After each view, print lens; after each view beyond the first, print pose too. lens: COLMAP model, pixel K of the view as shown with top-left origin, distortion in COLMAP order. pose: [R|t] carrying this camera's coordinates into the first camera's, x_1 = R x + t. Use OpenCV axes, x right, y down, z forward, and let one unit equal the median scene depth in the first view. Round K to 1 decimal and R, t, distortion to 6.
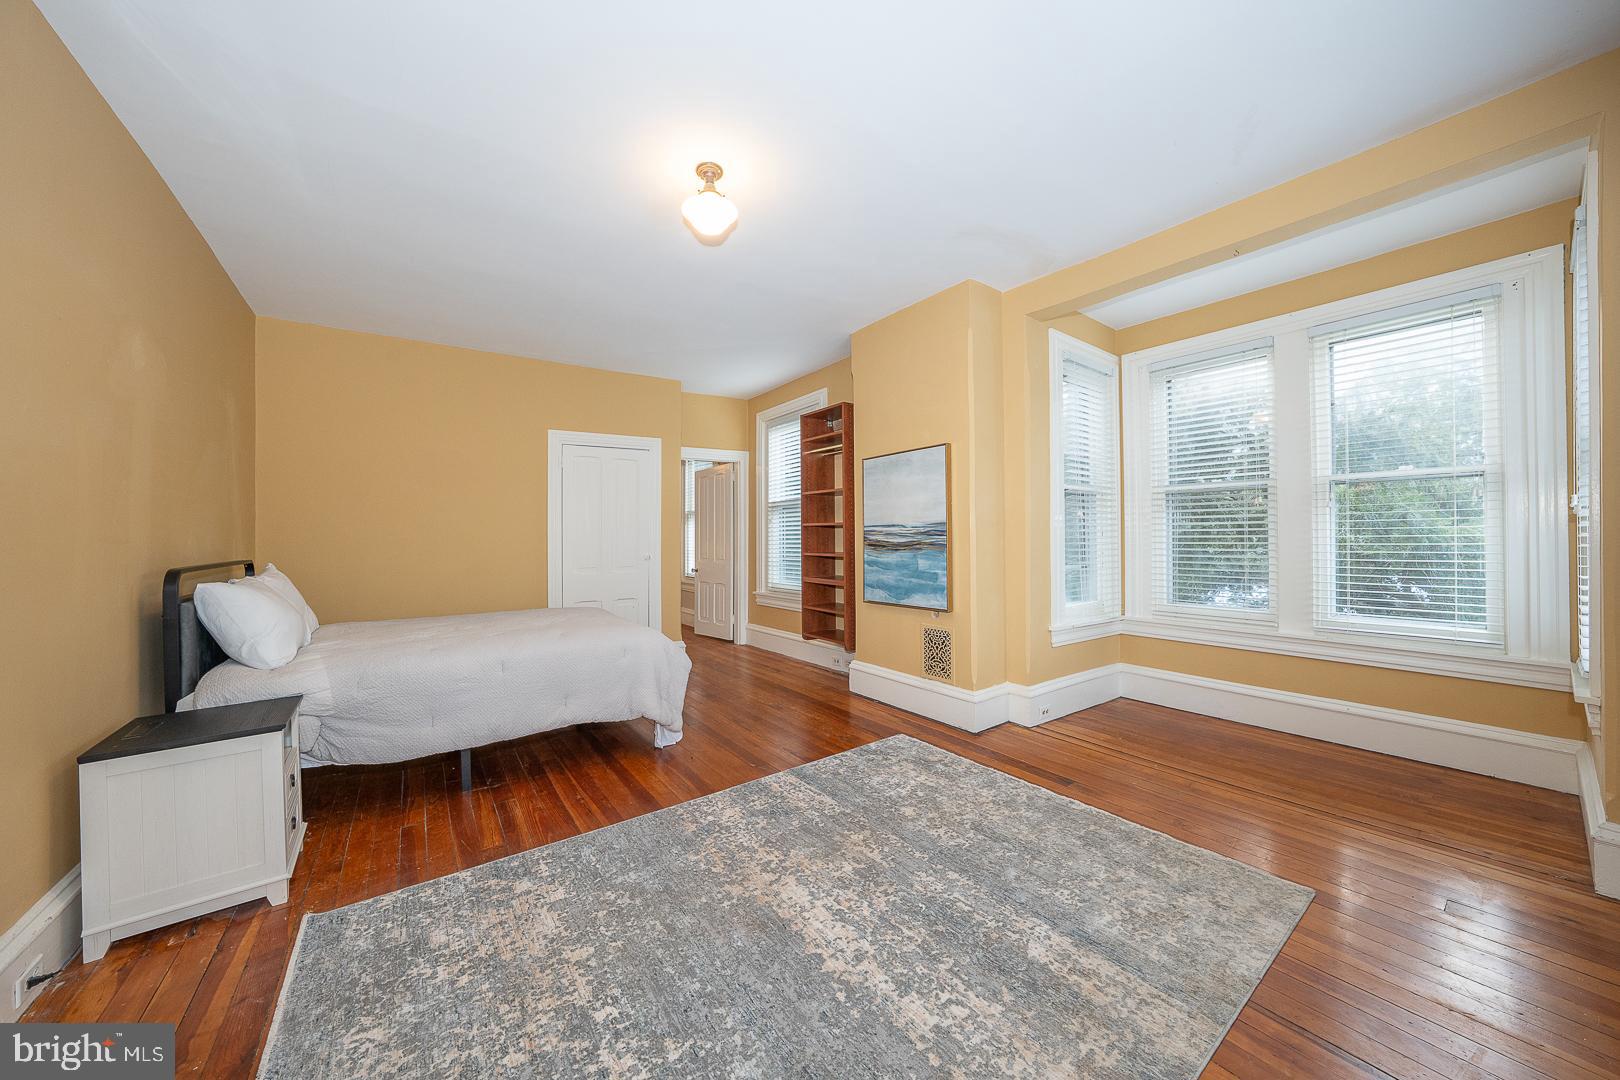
lens RADIAL K [[552.4, 0, 803.2], [0, 552.4, 532.0], [0, 0, 1]] dist [-0.017245, 0.000818]
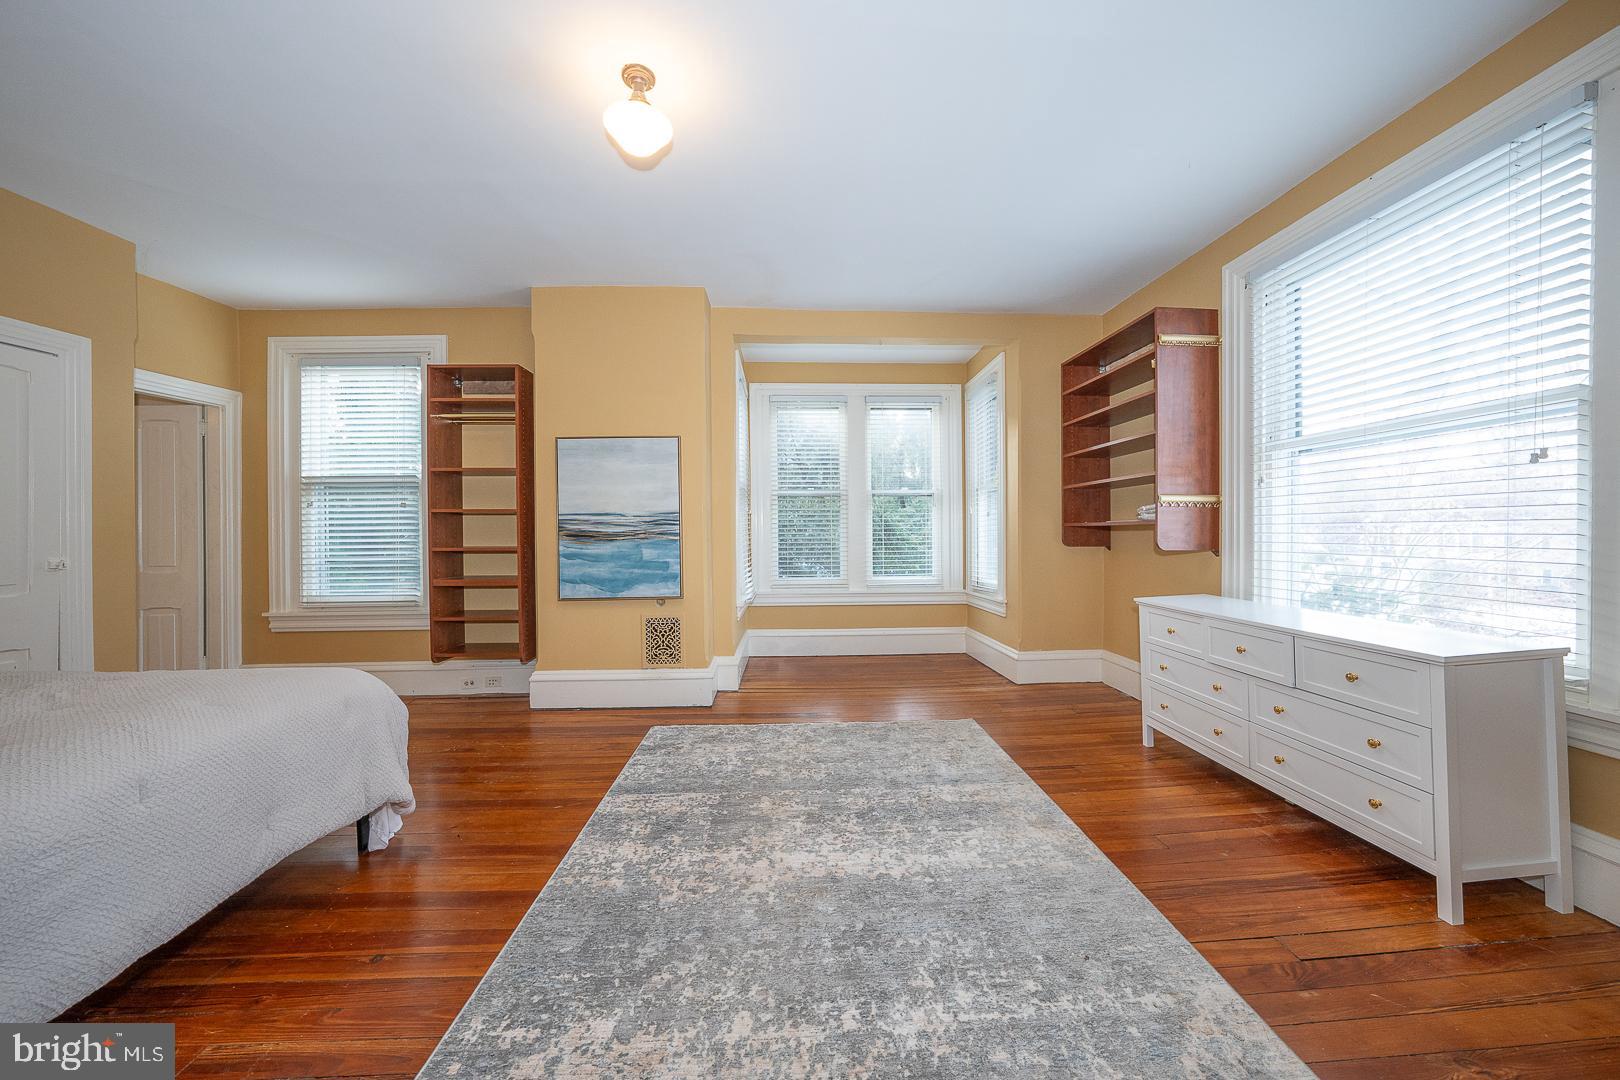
lens RADIAL K [[552.4, 0, 819.2], [0, 552.4, 531.6], [0, 0, 1]] dist [-0.017245, 0.000818]
pose [[0.556432, 0.002034, 0.830891, -0.456694], [-0.004910, 0.999988, 0.000841, 0.016851], [-0.830879, -0.004548, 0.556435, 0.204277]]
